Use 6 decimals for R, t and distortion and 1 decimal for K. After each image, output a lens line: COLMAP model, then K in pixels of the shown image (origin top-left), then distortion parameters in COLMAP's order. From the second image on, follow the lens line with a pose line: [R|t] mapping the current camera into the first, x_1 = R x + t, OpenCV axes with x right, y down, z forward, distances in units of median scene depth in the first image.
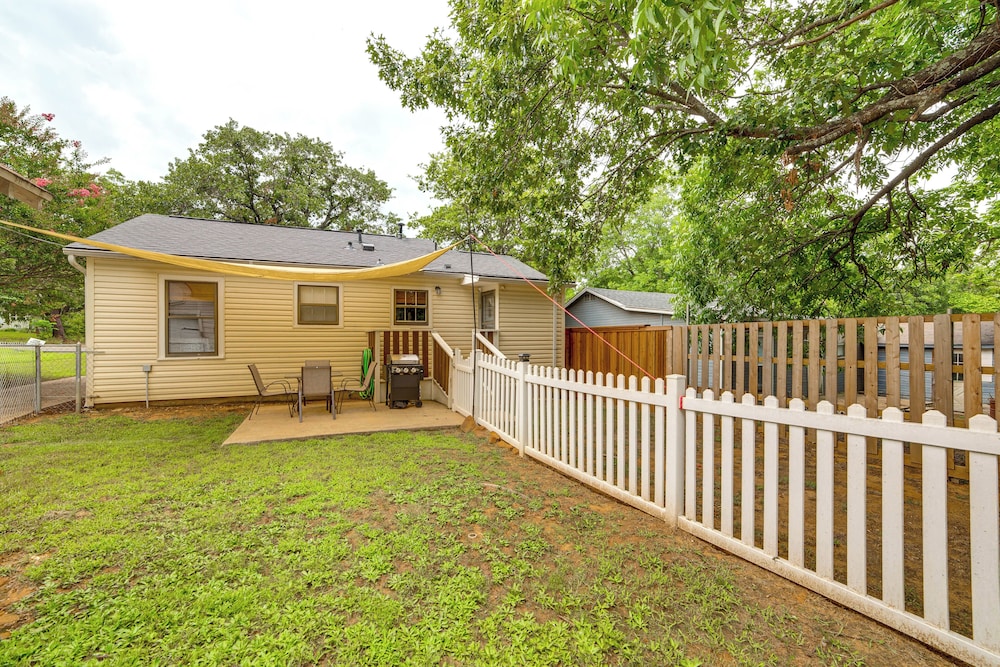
lens RADIAL K [[479.5, 0, 501.2], [0, 479.5, 356.3], [0, 0, 1]] dist [-0.016428, 0.005287]
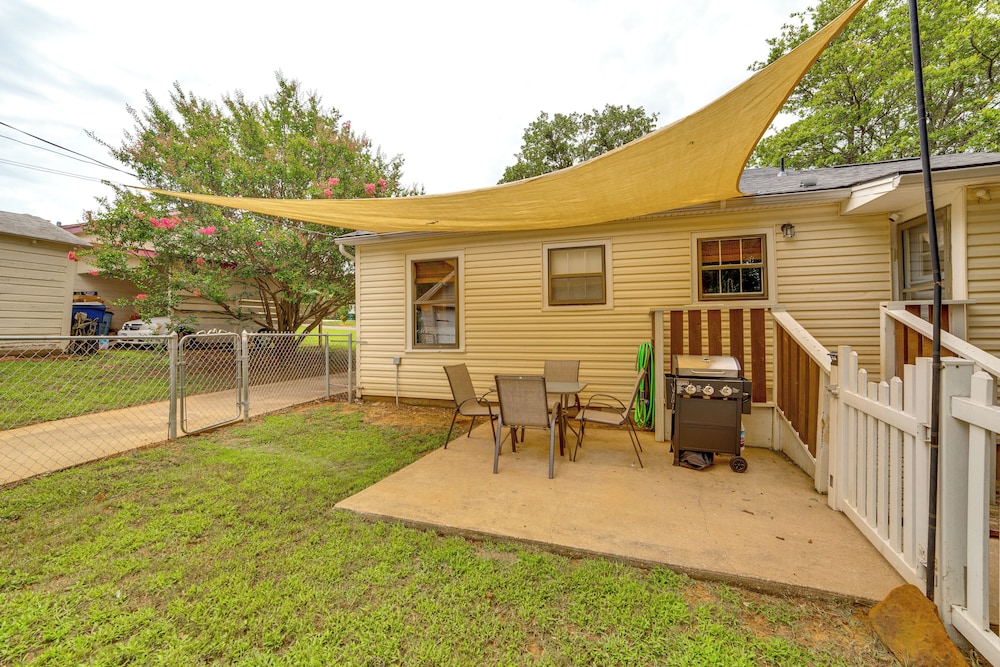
lens RADIAL K [[413.8, 0, 498.9], [0, 413.8, 325.7], [0, 0, 1]] dist [-0.029466, 0.001135]
pose [[0.729118, -0.010822, -0.684303, -0.064300], [-0.016160, 0.999324, -0.033021, -0.016687], [0.684198, 0.035135, 0.728450, 0.507524]]
